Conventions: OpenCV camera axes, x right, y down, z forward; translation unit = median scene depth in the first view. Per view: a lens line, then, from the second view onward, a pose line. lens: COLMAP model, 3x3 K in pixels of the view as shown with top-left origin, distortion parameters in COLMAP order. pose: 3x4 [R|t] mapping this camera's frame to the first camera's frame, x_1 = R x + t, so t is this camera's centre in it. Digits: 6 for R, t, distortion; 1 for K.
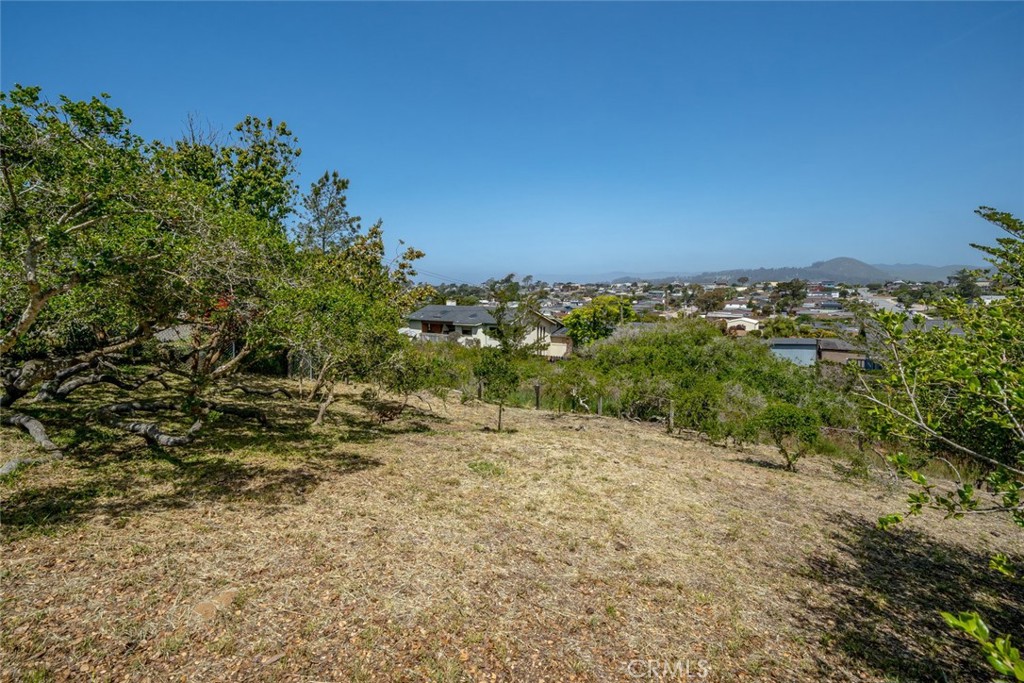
lens RADIAL K [[479.1, 0, 515.4], [0, 479.1, 316.1], [0, 0, 1]] dist [-0.000388, 0.000520]
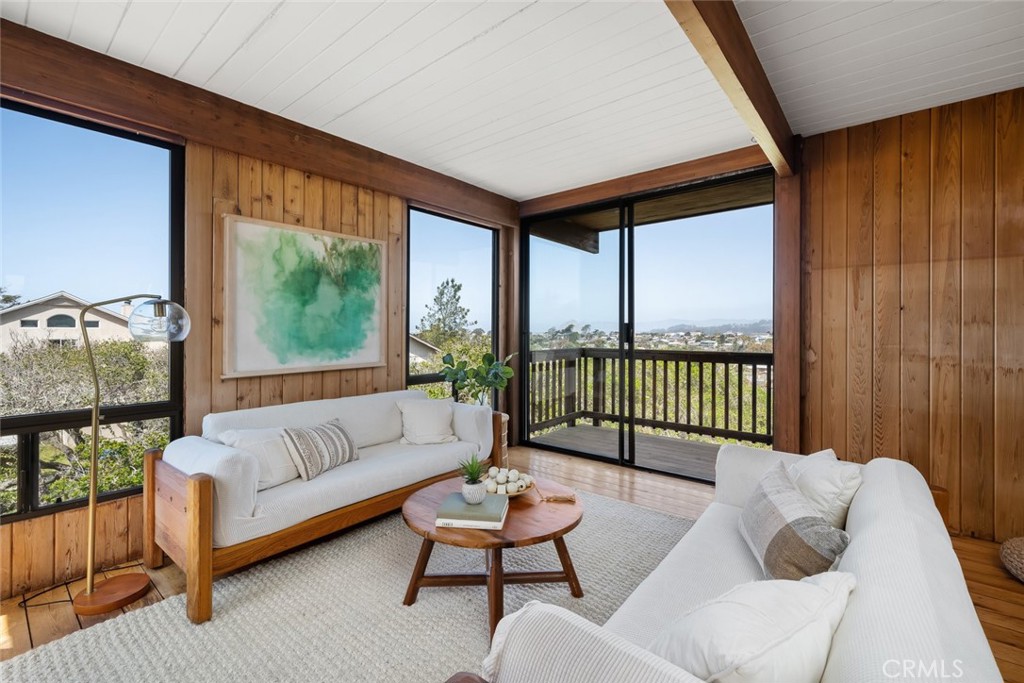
lens RADIAL K [[446.6, 0, 512.6], [0, 446.6, 326.8], [0, 0, 1]] dist [-0.000332, -0.000172]
pose [[0.990442, 0.002596, -0.137904, -0.002080], [-0.012535, 0.997379, -0.071254, -0.056248], [0.137358, 0.072301, 0.987879, -0.328020]]
